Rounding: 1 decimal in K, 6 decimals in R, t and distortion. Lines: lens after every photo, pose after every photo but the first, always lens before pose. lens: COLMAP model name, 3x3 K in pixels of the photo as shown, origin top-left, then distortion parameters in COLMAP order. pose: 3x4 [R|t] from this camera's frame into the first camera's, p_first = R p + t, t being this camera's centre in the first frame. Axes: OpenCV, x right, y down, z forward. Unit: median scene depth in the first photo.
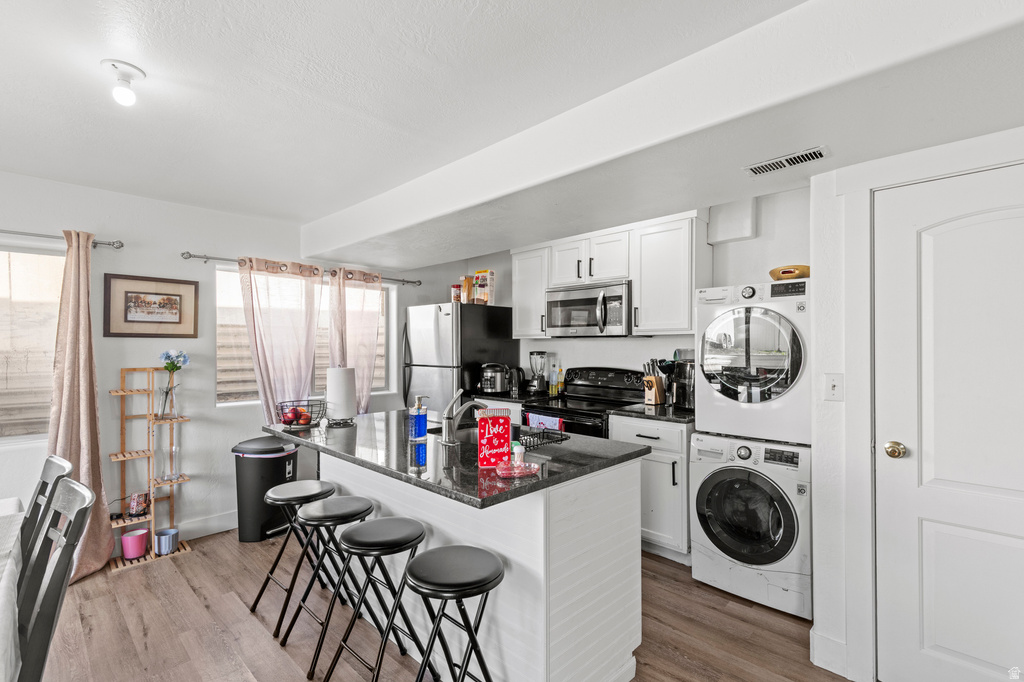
lens RADIAL K [[474.3, 0, 510.3], [0, 474.3, 349.9], [0, 0, 1]] dist [0.035903, -0.000076]
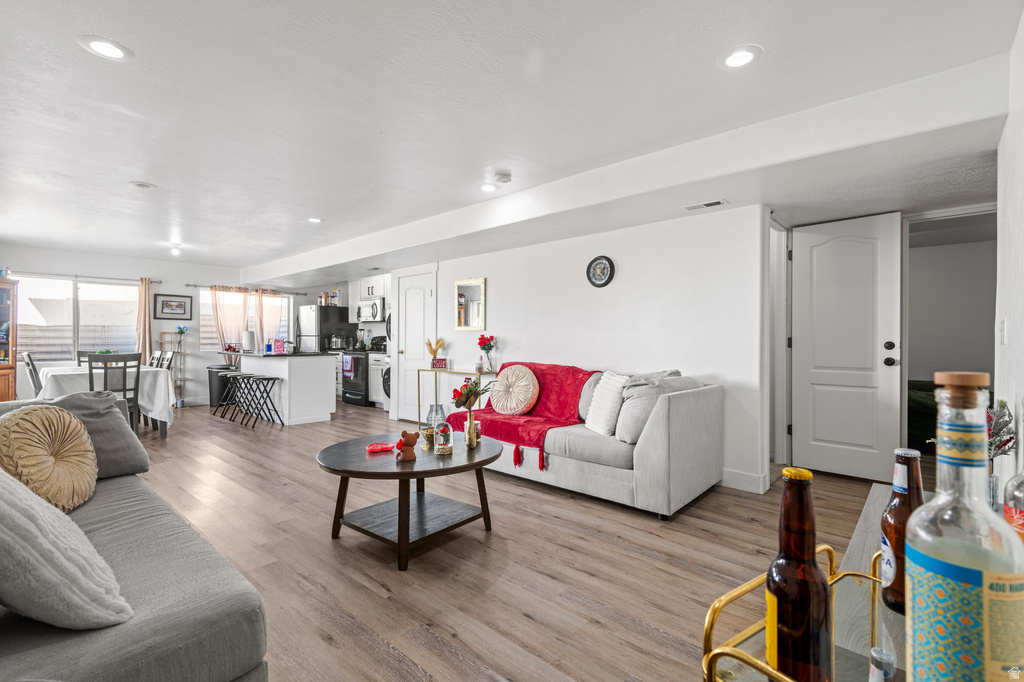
lens RADIAL K [[459.2, 0, 512.7], [0, 459.2, 343.5], [0, 0, 1]] dist [0.034152, -0.021139]
pose [[0.998714, 0.005059, 0.050449, 0.719675], [-0.005256, 0.999979, 0.003775, 0.064821], [-0.050429, -0.004036, 0.998720, -1.207303]]
